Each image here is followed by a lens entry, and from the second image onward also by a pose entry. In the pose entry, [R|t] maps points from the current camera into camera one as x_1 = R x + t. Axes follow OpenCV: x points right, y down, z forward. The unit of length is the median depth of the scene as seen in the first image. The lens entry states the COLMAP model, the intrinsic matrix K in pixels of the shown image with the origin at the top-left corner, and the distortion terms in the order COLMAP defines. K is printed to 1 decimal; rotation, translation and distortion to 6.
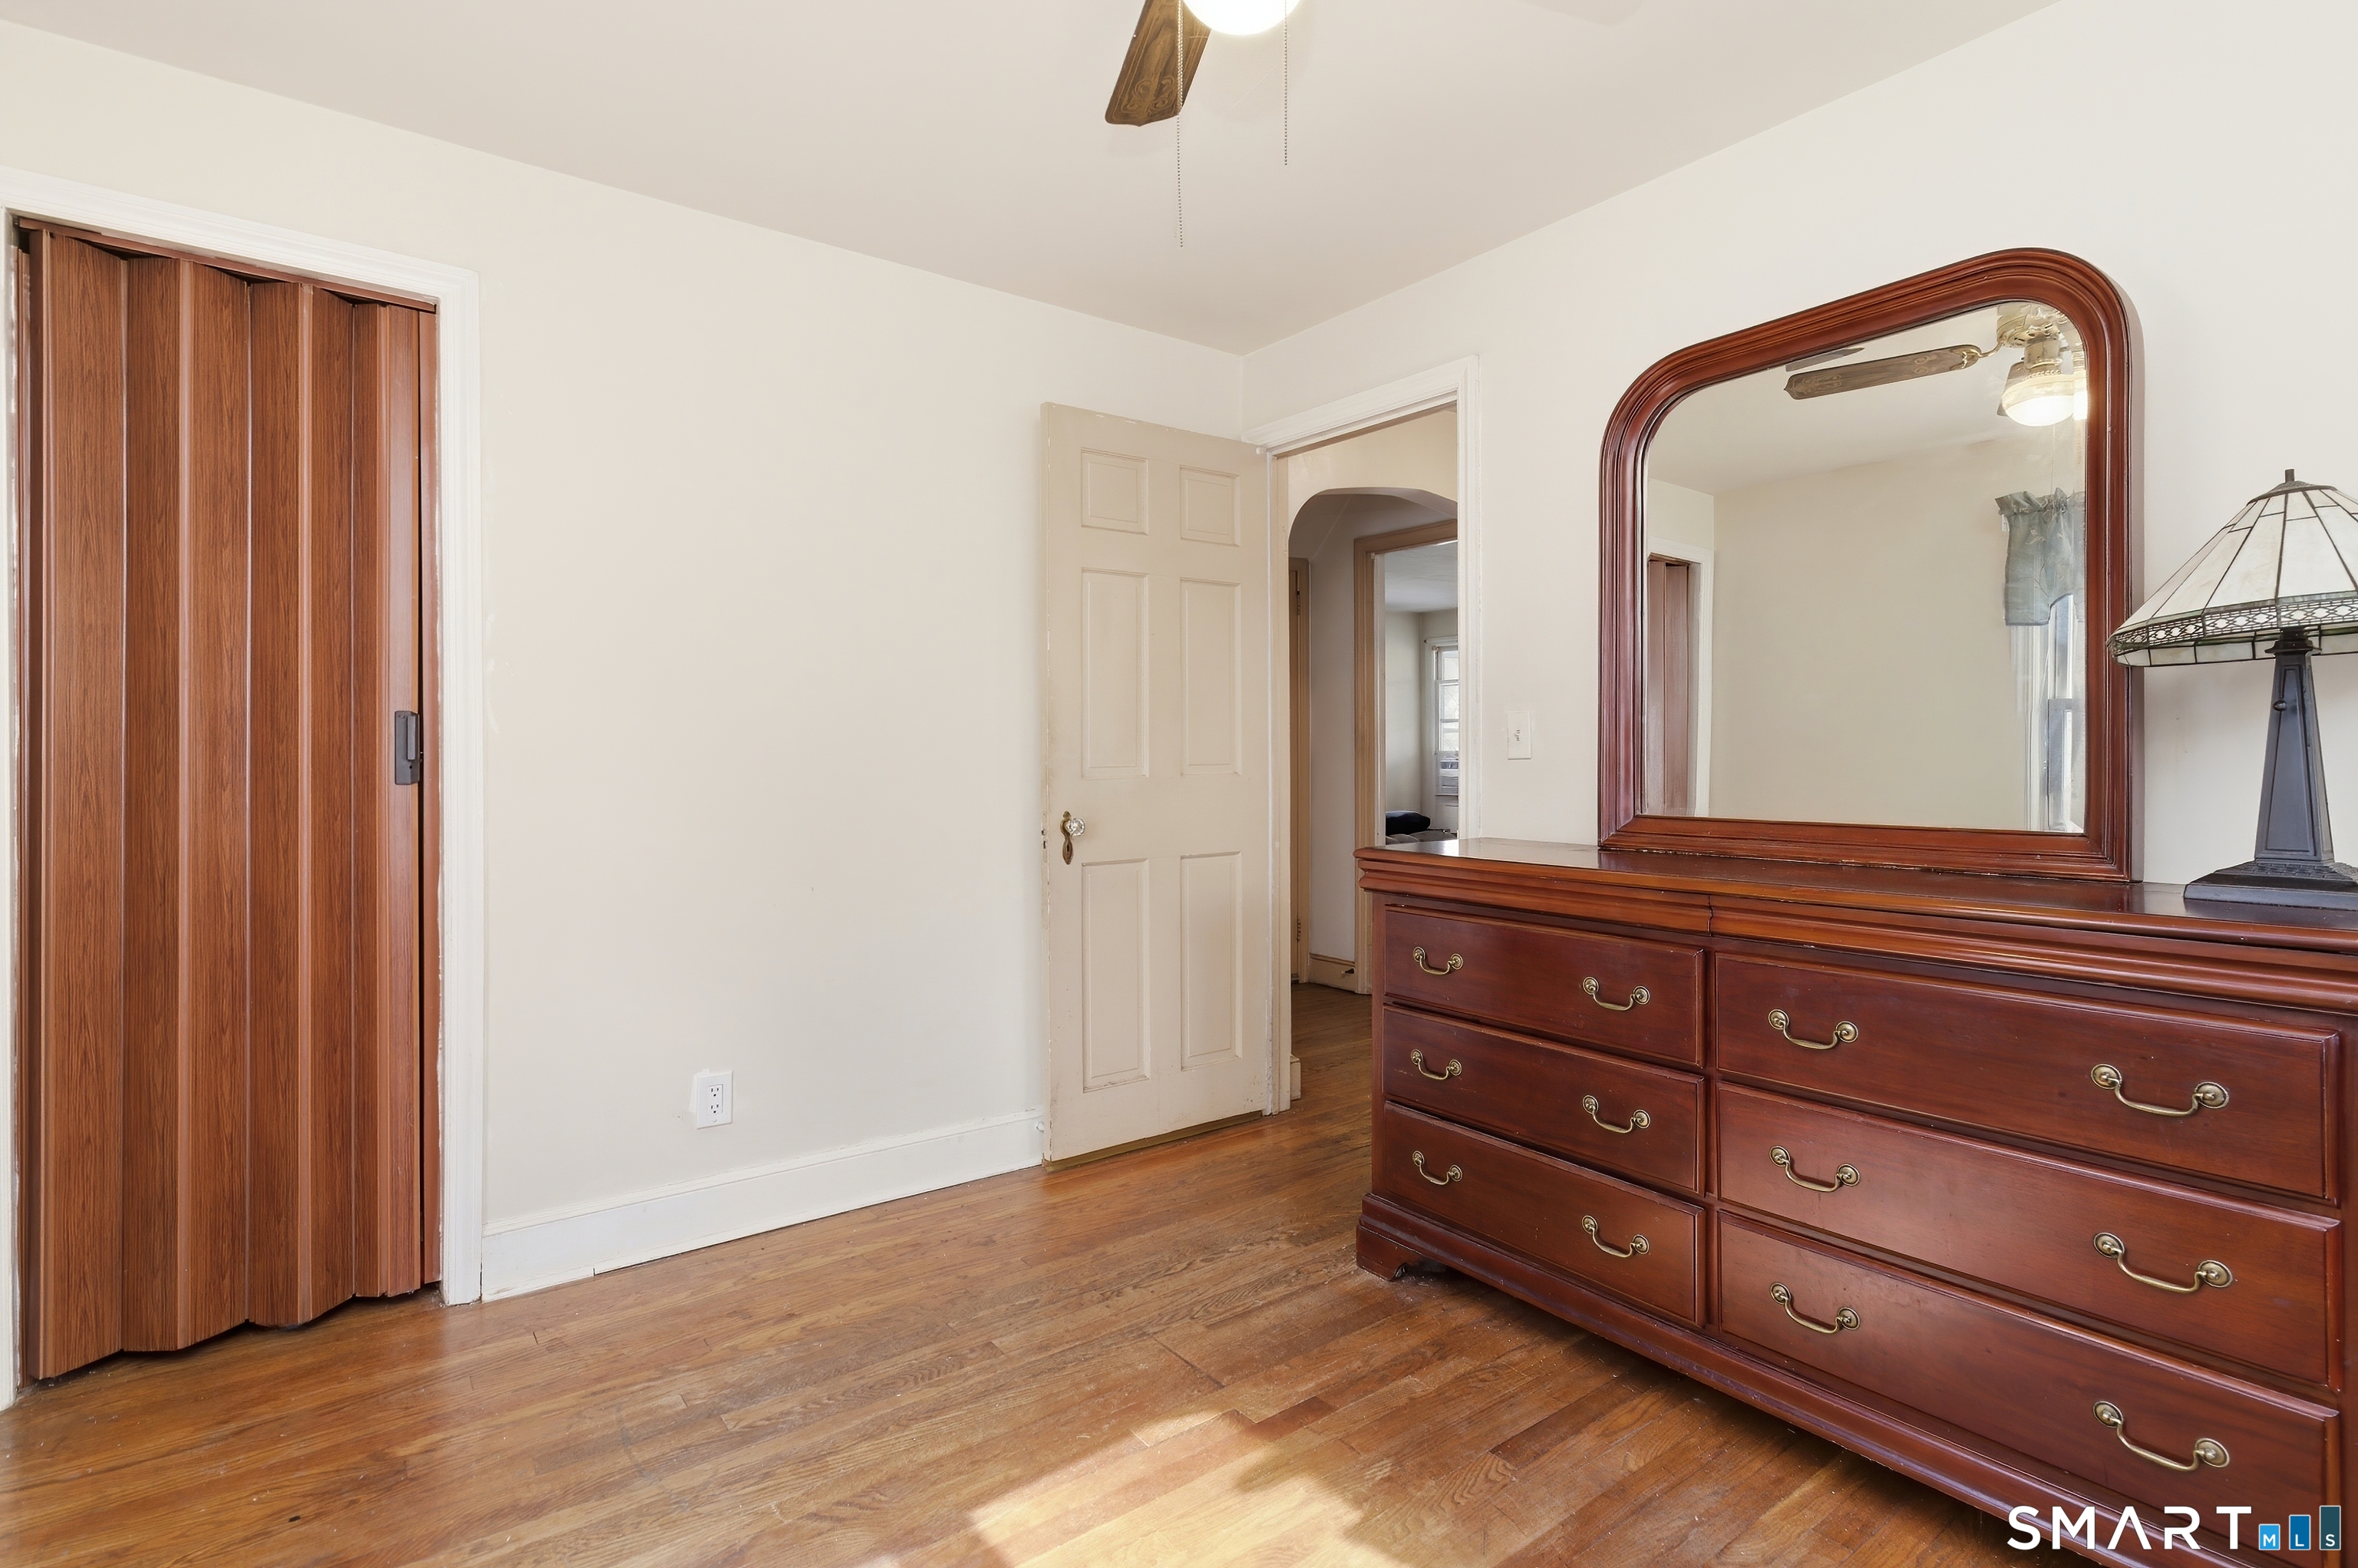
lens RADIAL K [[1156.9, 0, 1197.7], [0, 1156.9, 768.6], [0, 0, 1]] dist [-0.006843, 0.004254]
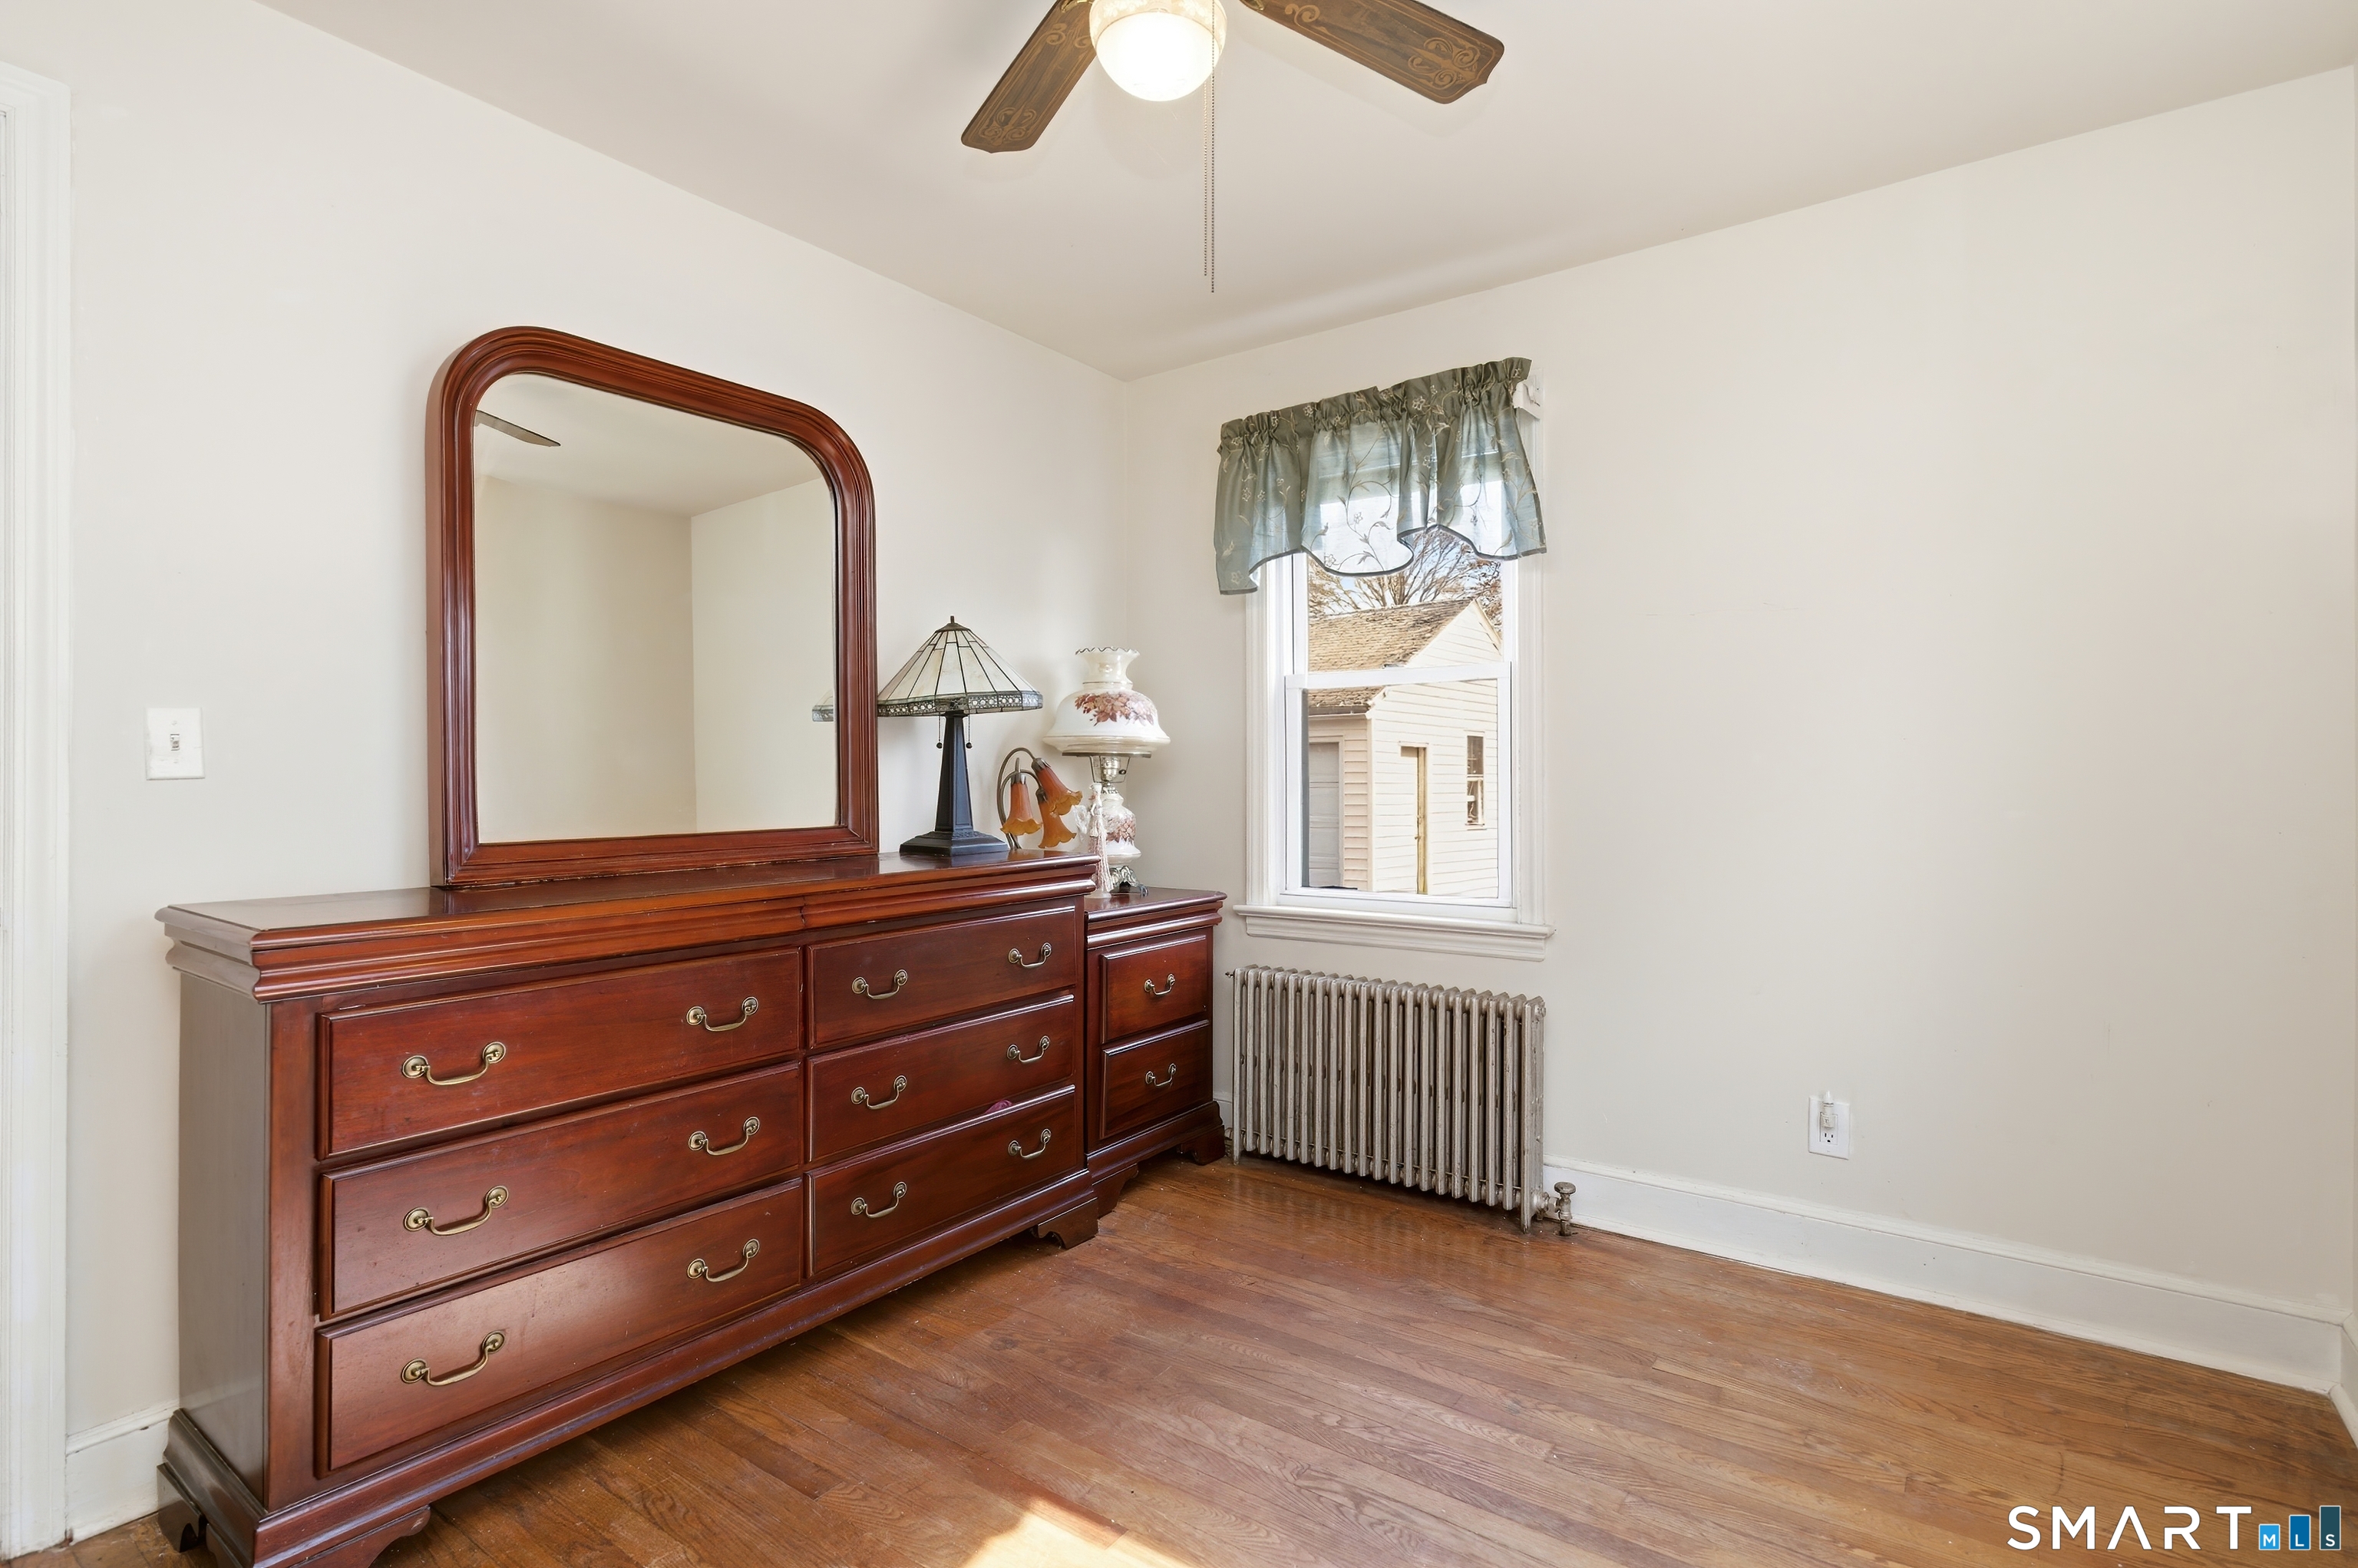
lens RADIAL K [[1156.9, 0, 1184.3], [0, 1156.9, 767.4], [0, 0, 1]] dist [-0.006843, 0.004254]
pose [[-0.295499, 0.004146, 0.955334, -0.755309], [0.011782, 0.999930, -0.000695, -0.012205], [-0.955270, 0.011051, -0.295527, 0.981730]]
